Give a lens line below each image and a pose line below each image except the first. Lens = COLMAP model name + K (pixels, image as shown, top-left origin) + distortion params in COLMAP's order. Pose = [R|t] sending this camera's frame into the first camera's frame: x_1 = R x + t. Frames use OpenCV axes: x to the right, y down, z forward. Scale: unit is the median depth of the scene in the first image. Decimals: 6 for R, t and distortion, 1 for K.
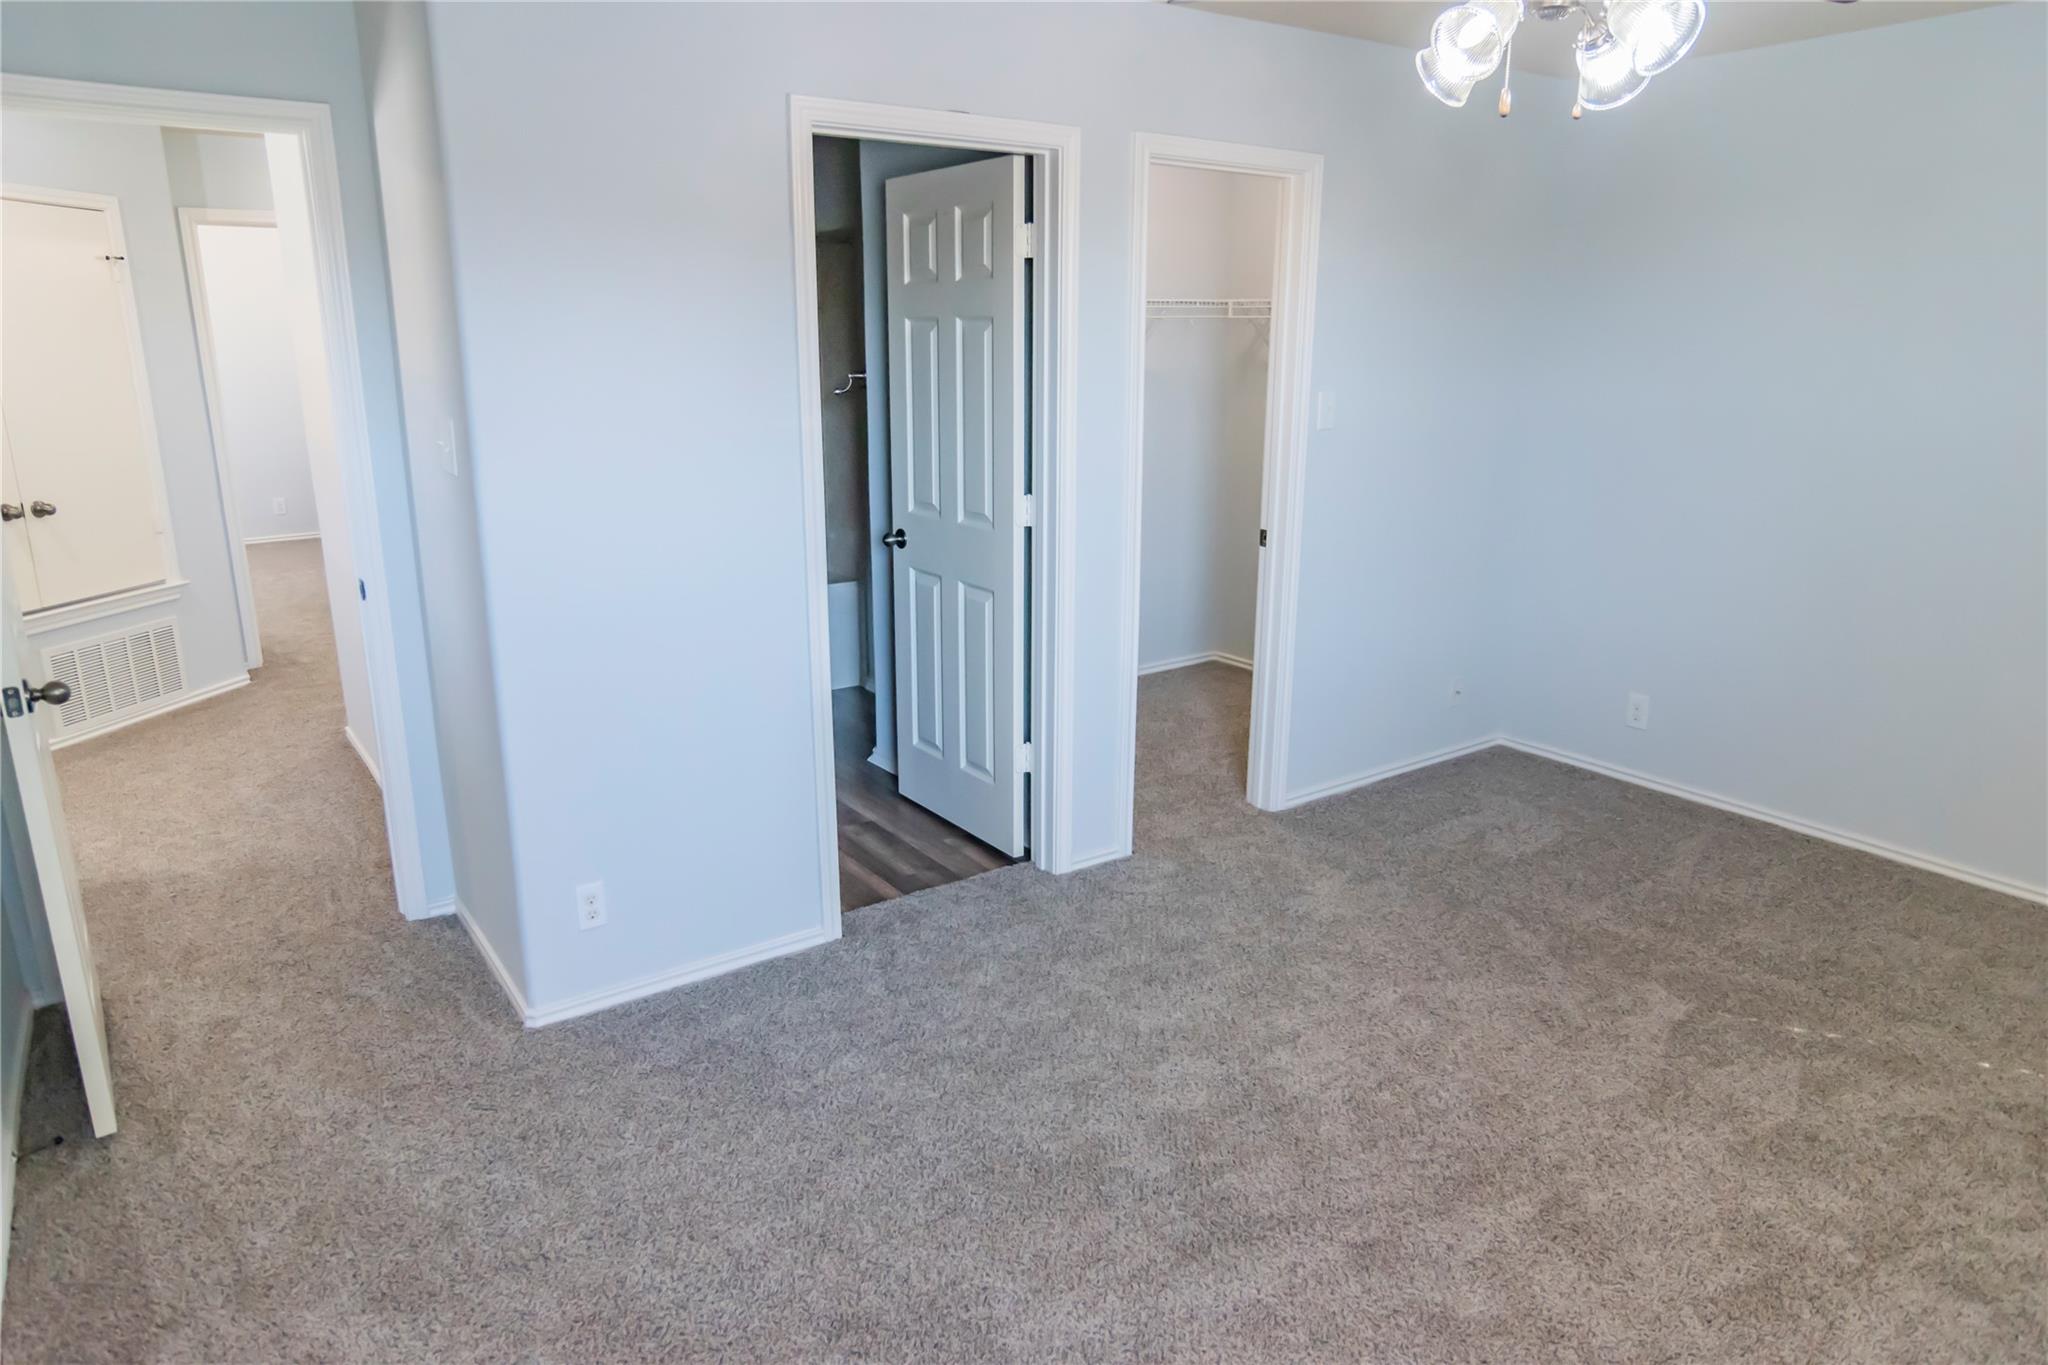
lens RADIAL K [[1301.3, 0, 1024.0], [0, 1301.3, 682.5], [0, 0, 1]] dist [-0.036680, -0.000124]
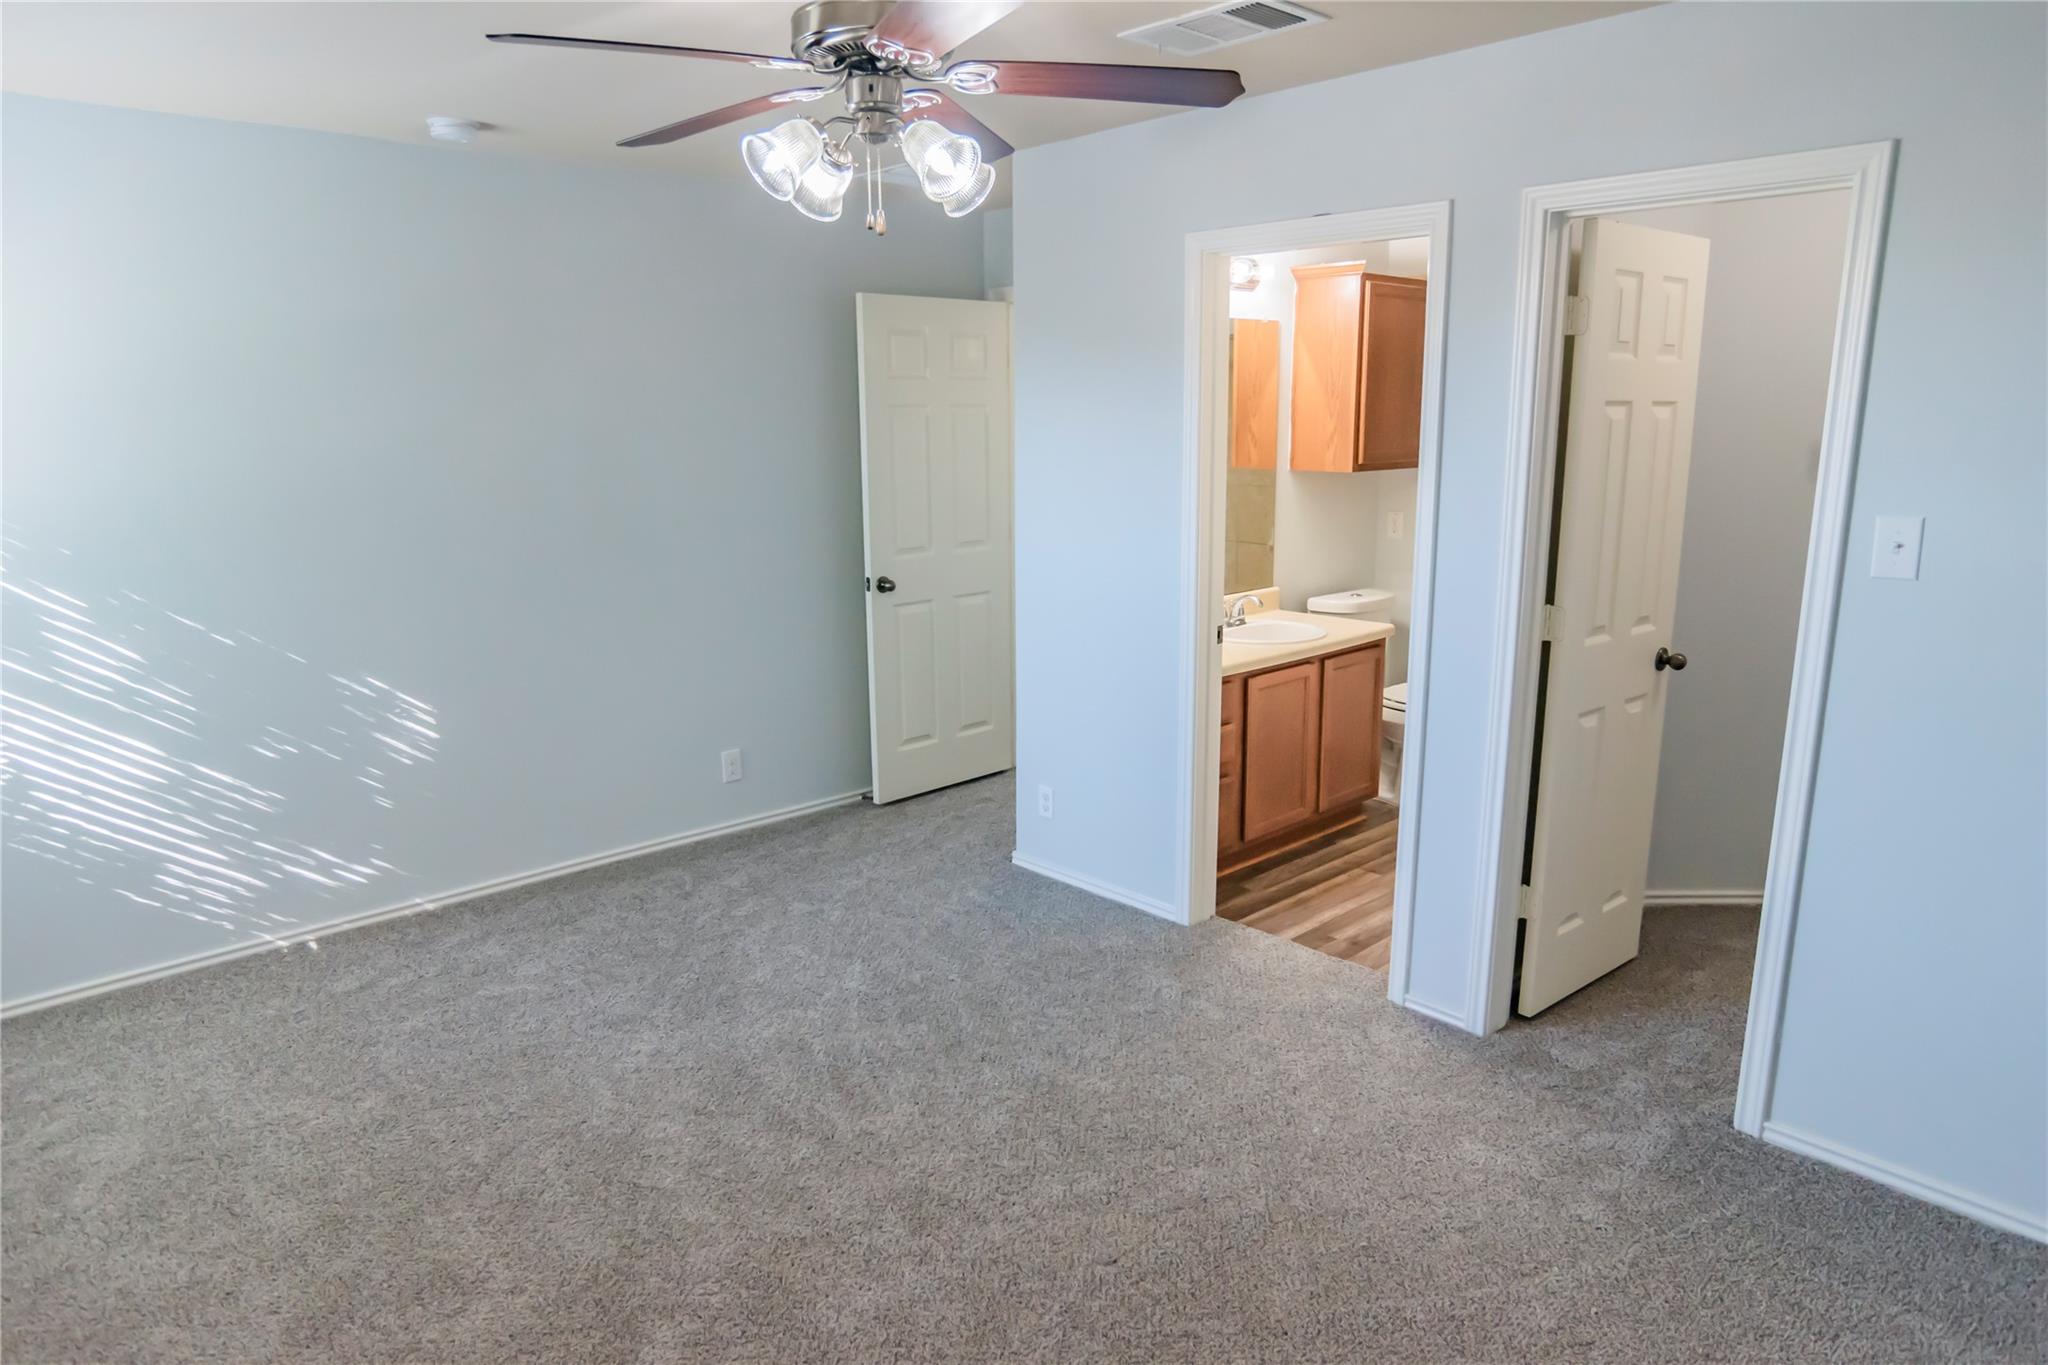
lens RADIAL K [[1250.9, 0, 1055.6], [0, 1250.9, 683.9], [0, 0, 1]] dist [-0.000804, 0.000063]
pose [[0.155620, 0.208452, -0.965572, 1.005730], [-0.256451, 0.952491, 0.164296, -0.189949], [0.953947, 0.222055, 0.201685, 0.694663]]
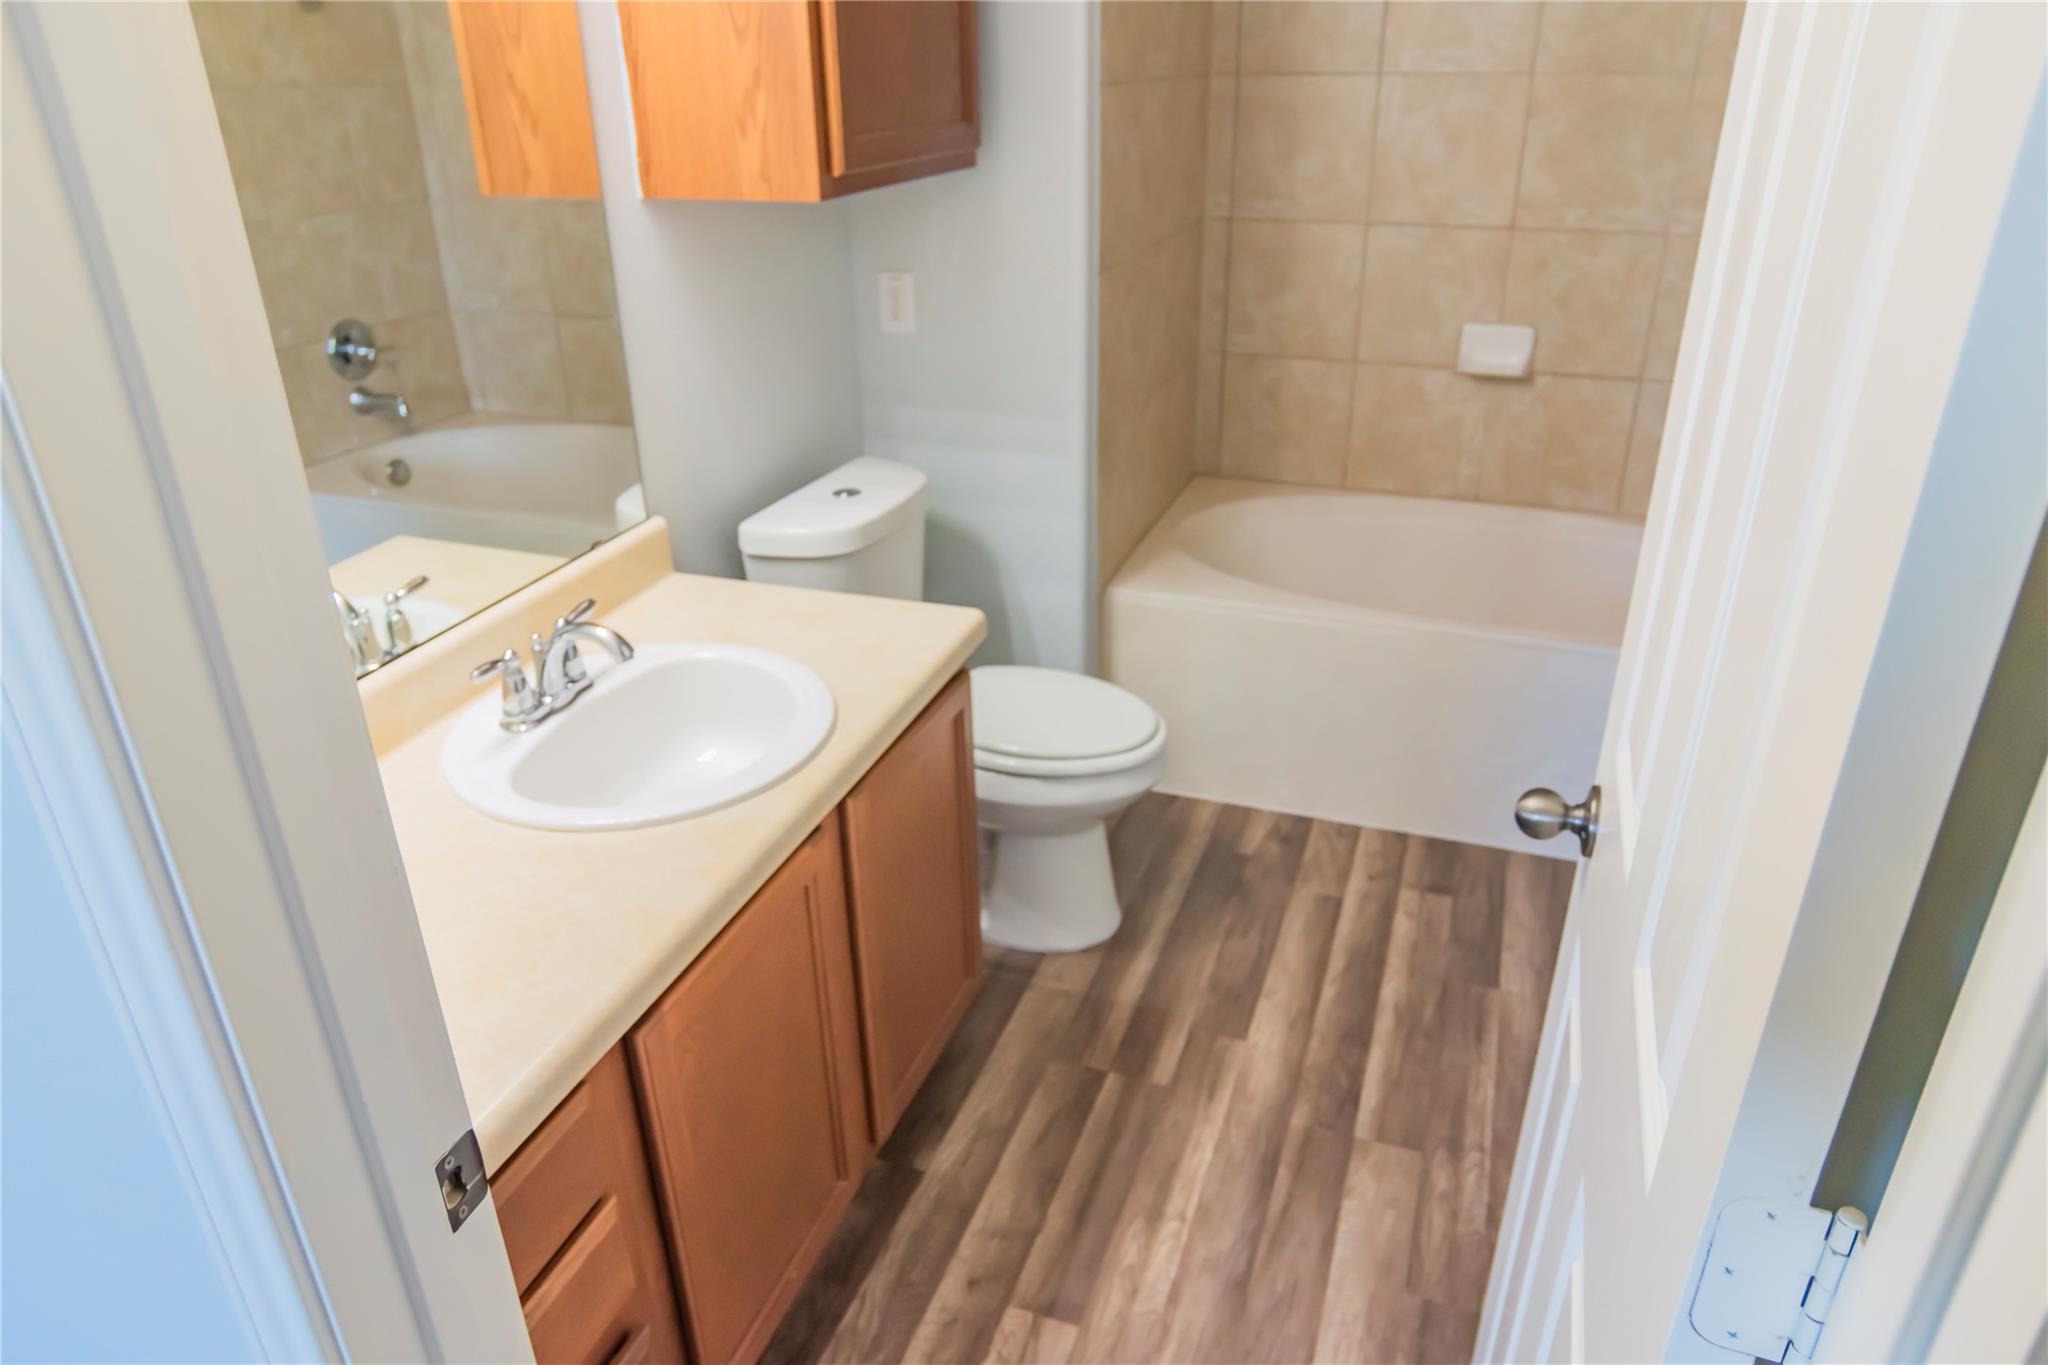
lens RADIAL K [[1301.3, 0, 1024.0], [0, 1301.3, 682.5], [0, 0, 1]] dist [-0.036680, -0.000124]
pose [[0.577573, 0.352092, -0.736506, 0.034396], [-0.205616, 0.935863, 0.286150, -0.264683], [0.790020, -0.013836, 0.612925, 1.025621]]
